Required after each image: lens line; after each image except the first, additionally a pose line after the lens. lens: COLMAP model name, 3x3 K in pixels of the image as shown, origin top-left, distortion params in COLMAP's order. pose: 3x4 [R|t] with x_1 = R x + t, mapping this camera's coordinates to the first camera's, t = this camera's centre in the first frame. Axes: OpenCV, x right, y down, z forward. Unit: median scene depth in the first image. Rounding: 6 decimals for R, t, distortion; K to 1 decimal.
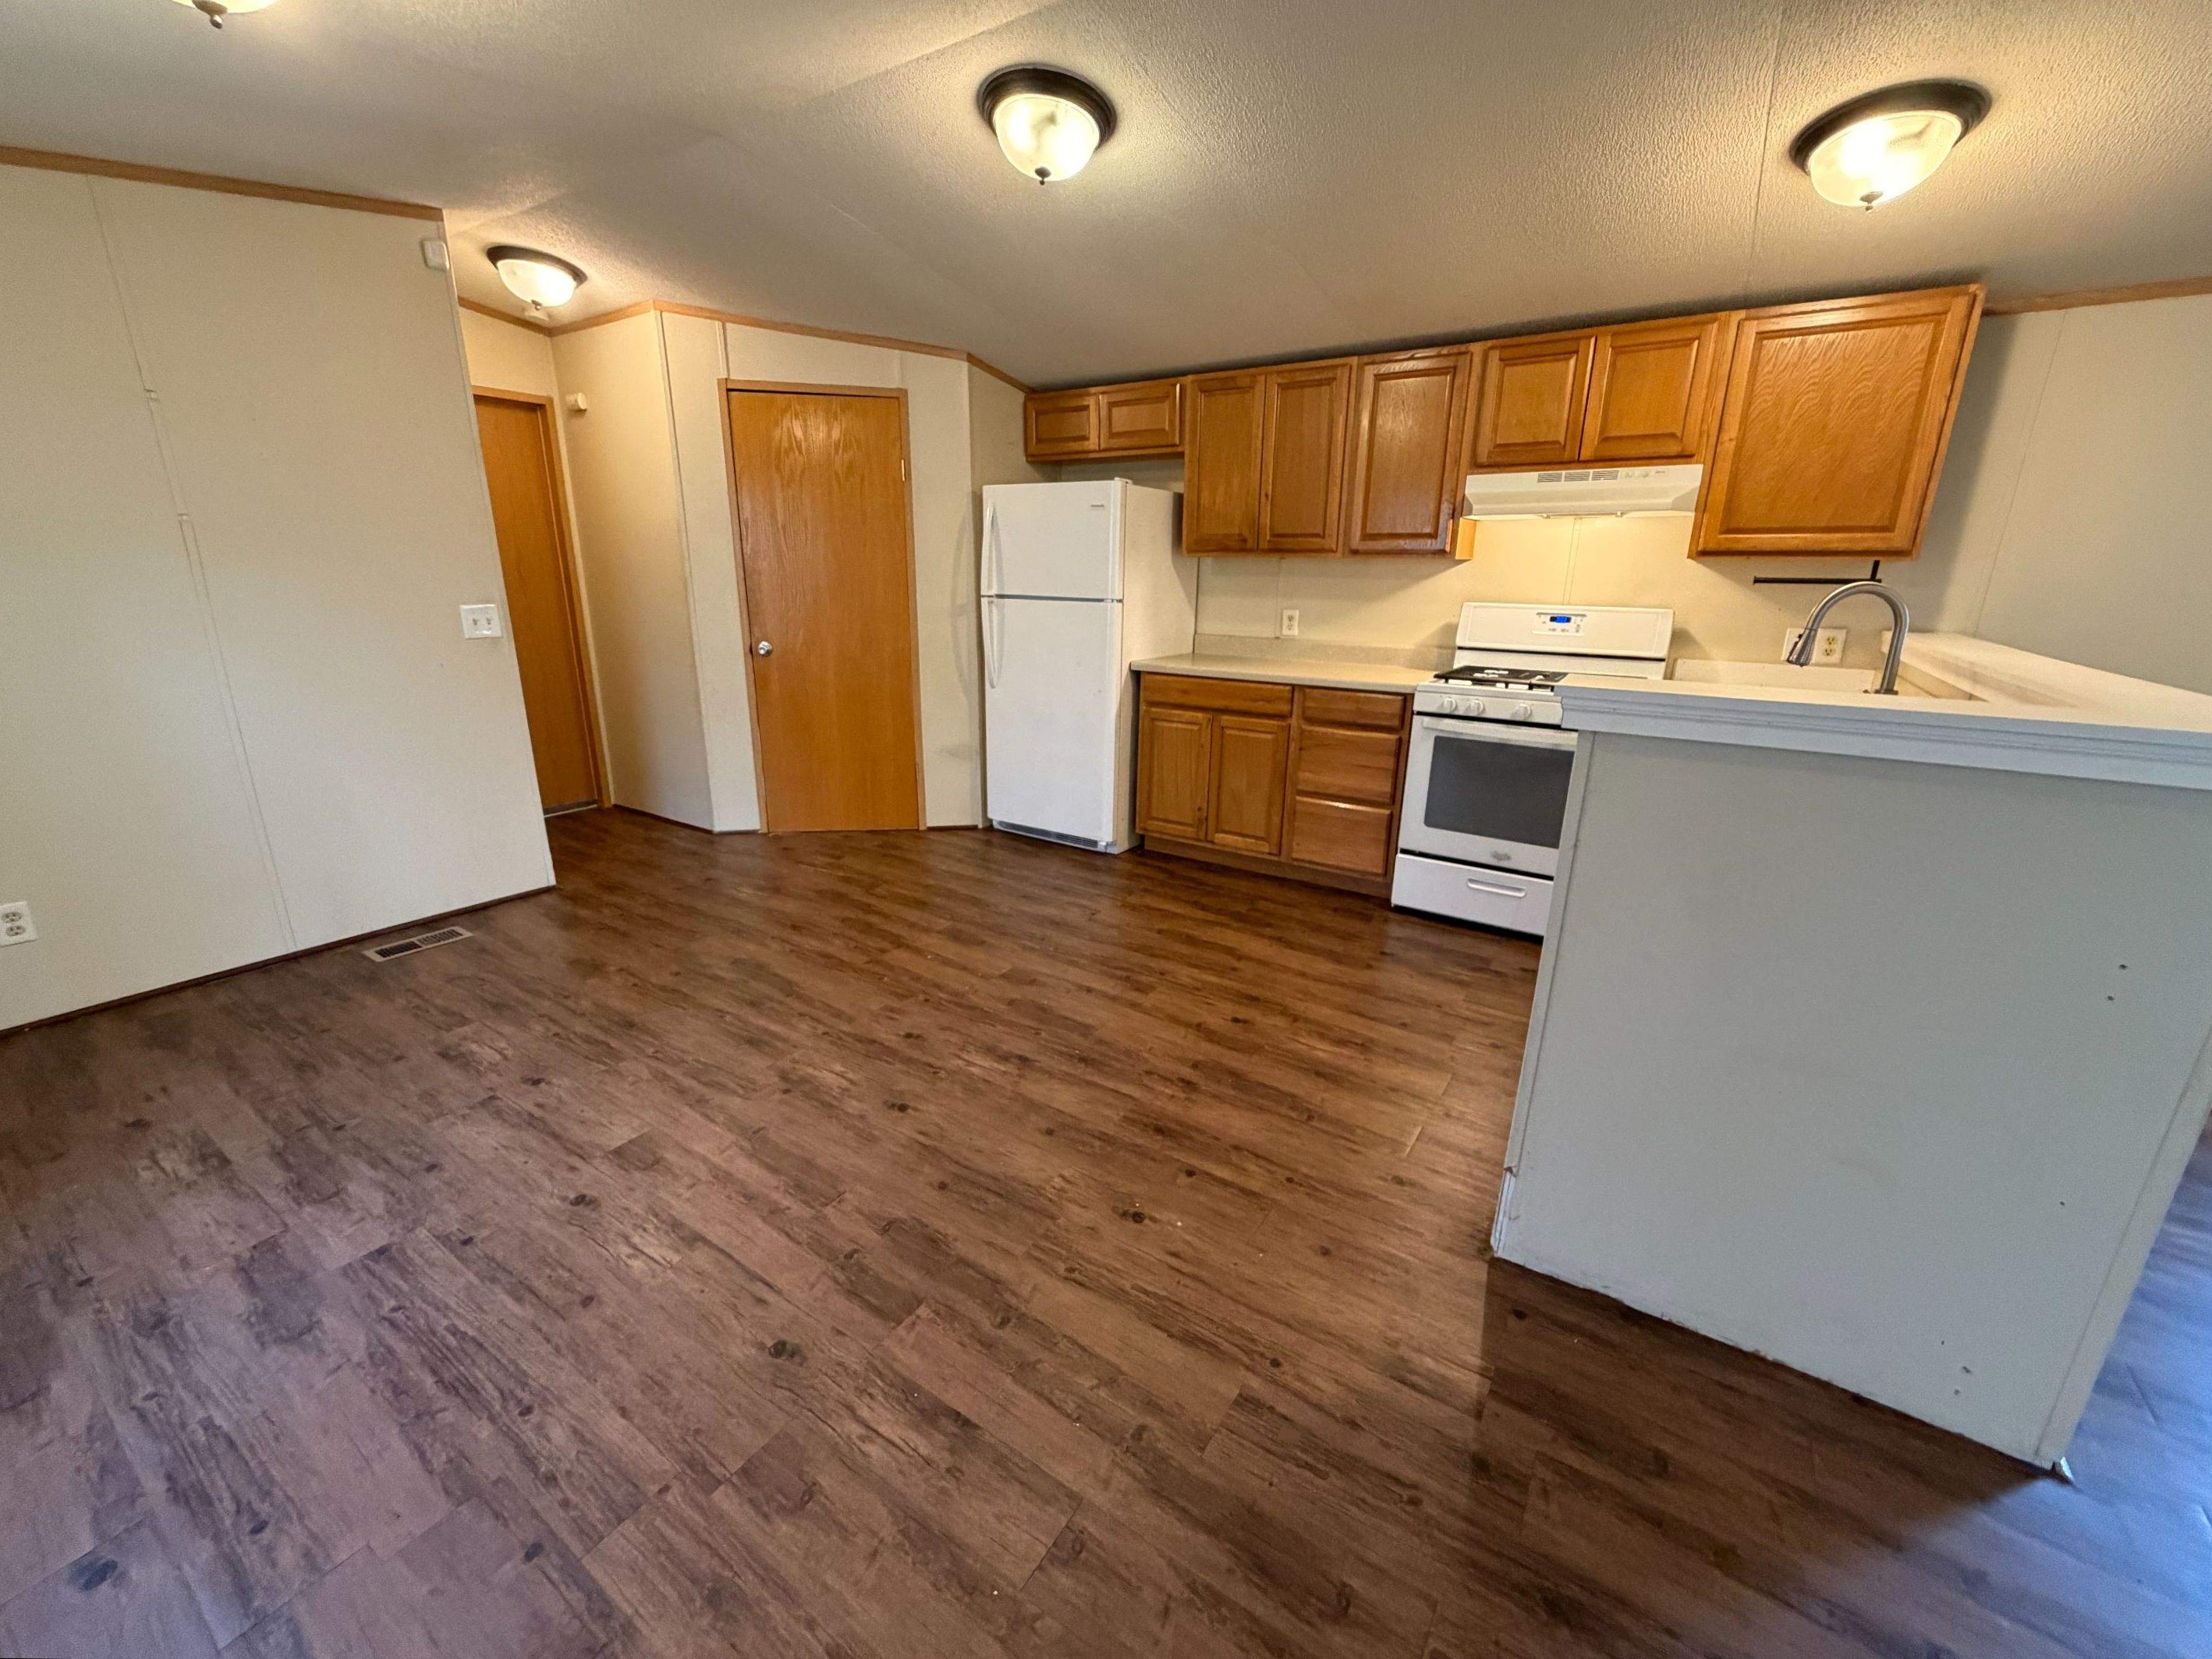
lens RADIAL K [[902.5, 0, 1106.0], [0, 902.5, 829.5], [0, 0, 1]] dist [0.002145, -0.000432]
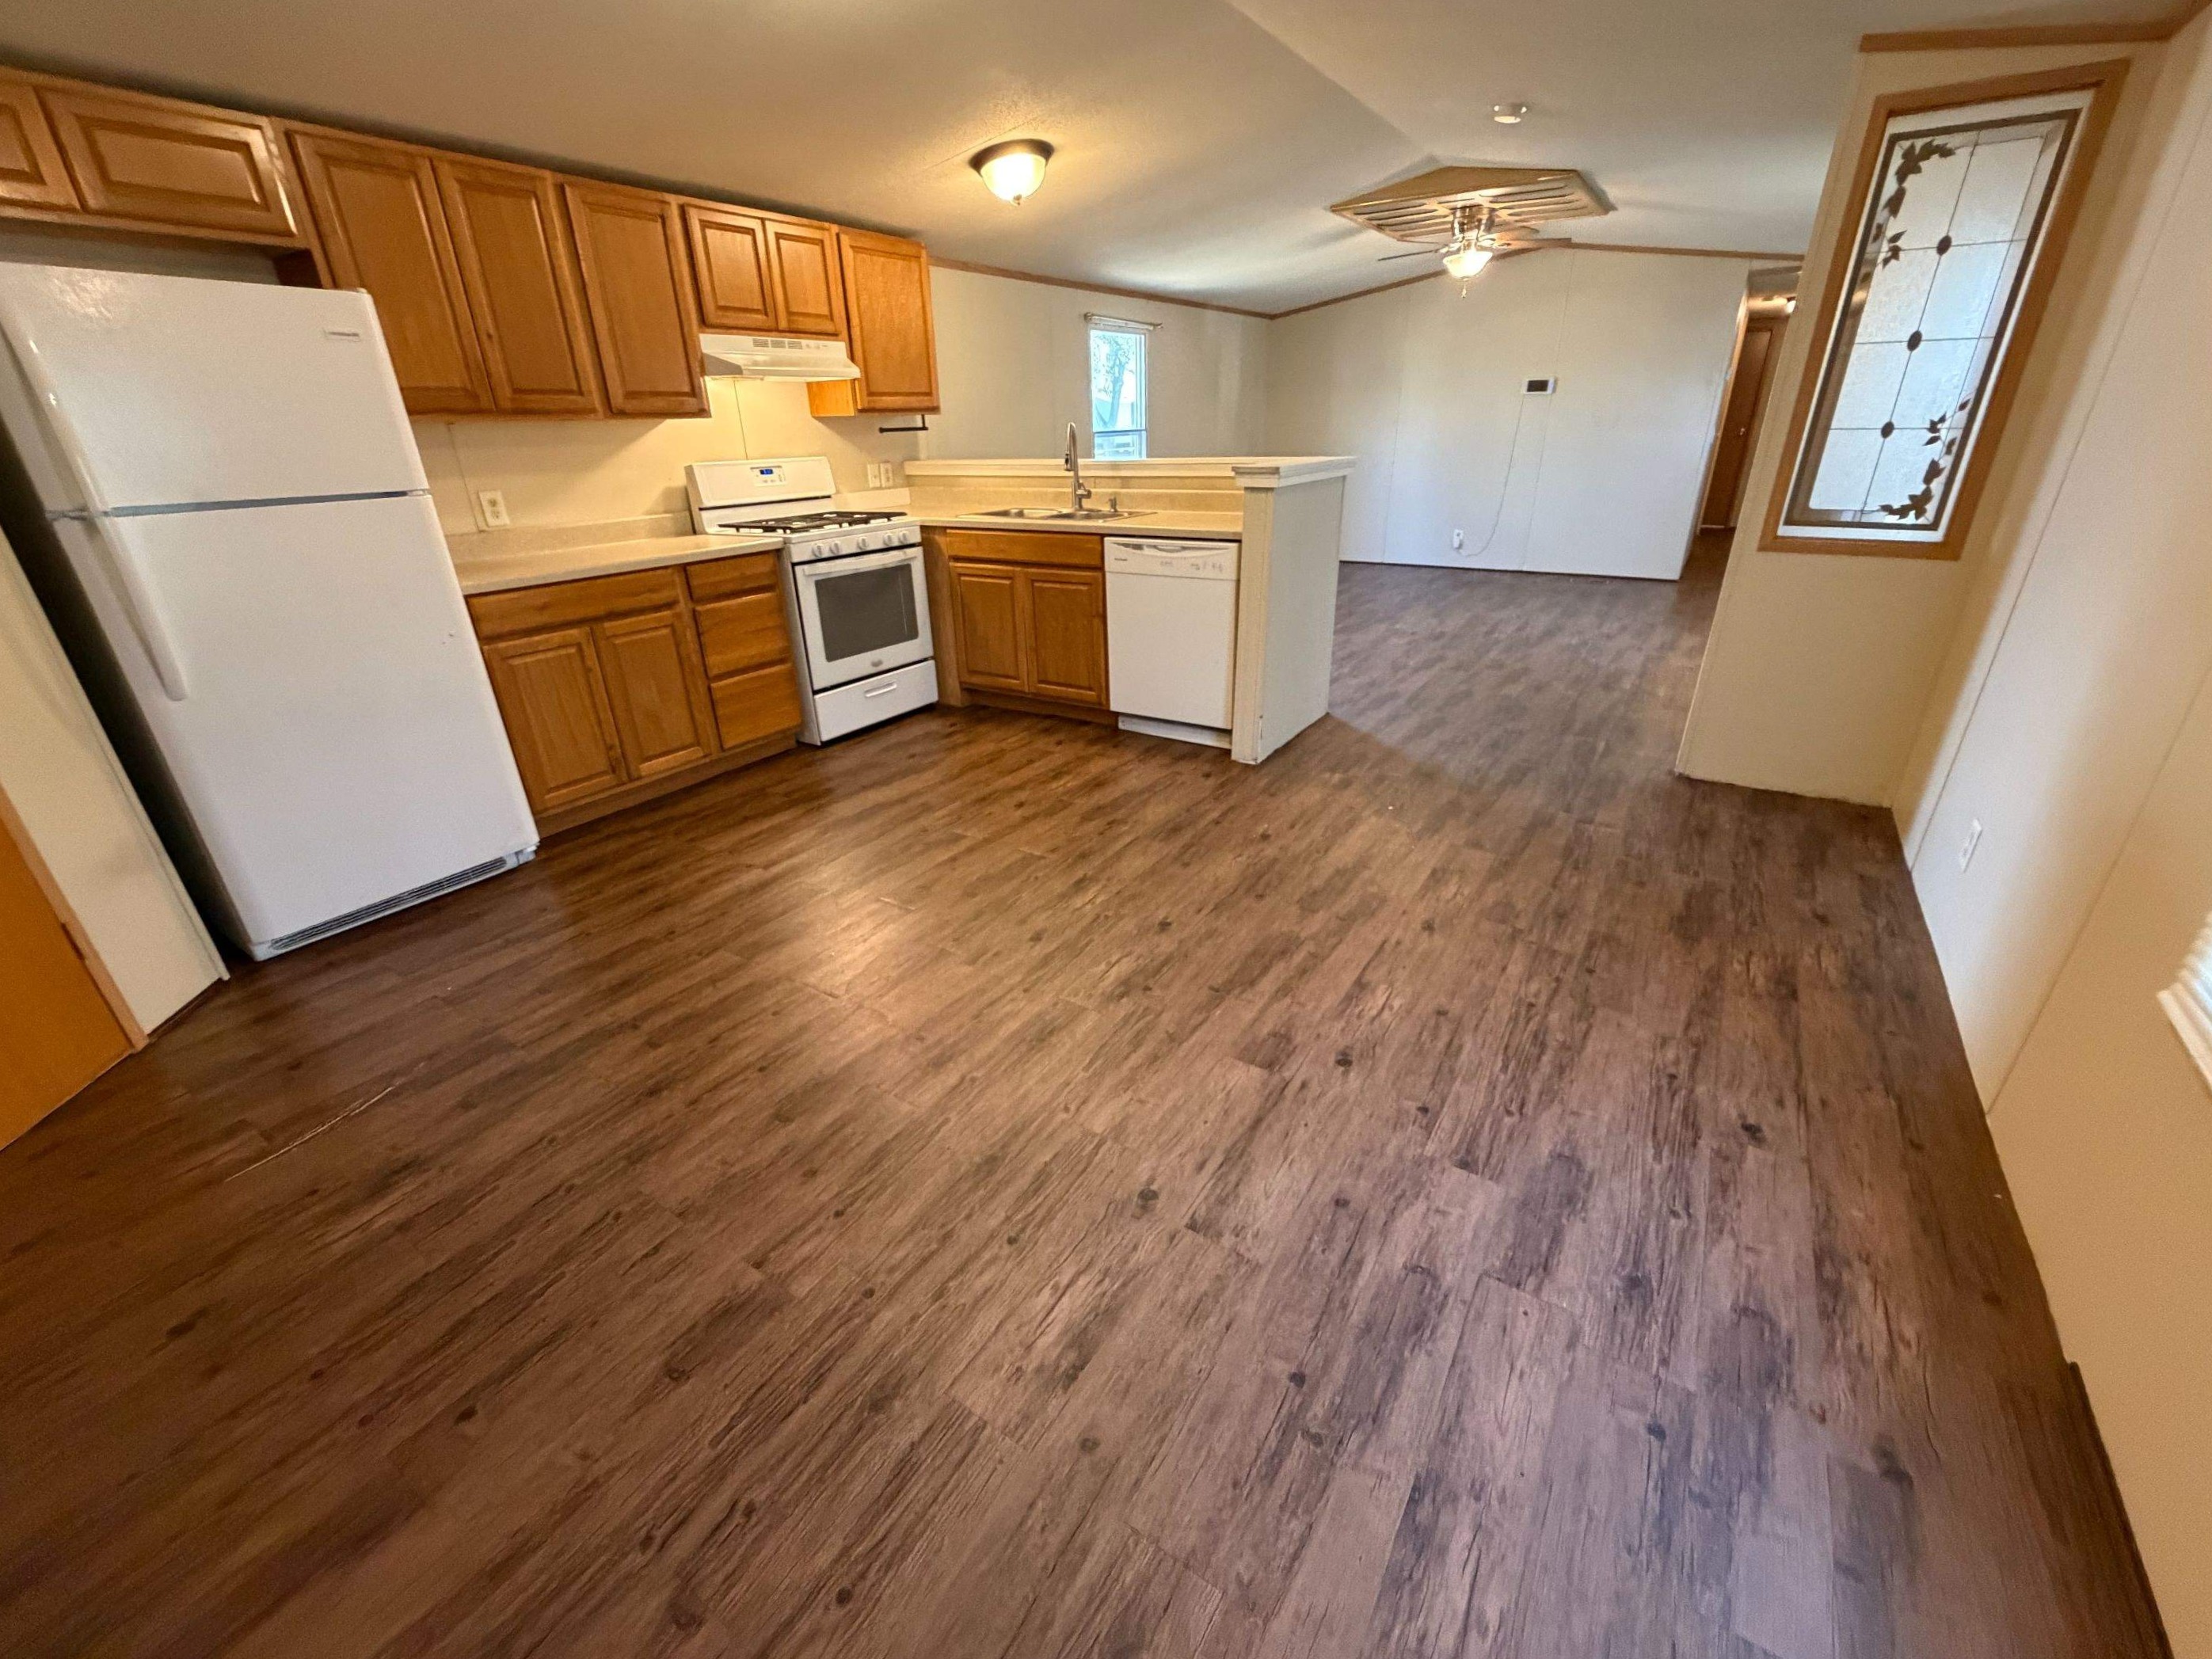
lens RADIAL K [[901.3, 0, 1106.0], [0, 901.3, 829.5], [0, 0, 1]] dist [-0.000409, 0.000037]
pose [[-0.011455, -0.421992, 0.906527, -0.990259], [0.306898, 0.861348, 0.404839, -0.223974], [-0.951674, 0.282848, 0.119642, 0.751099]]
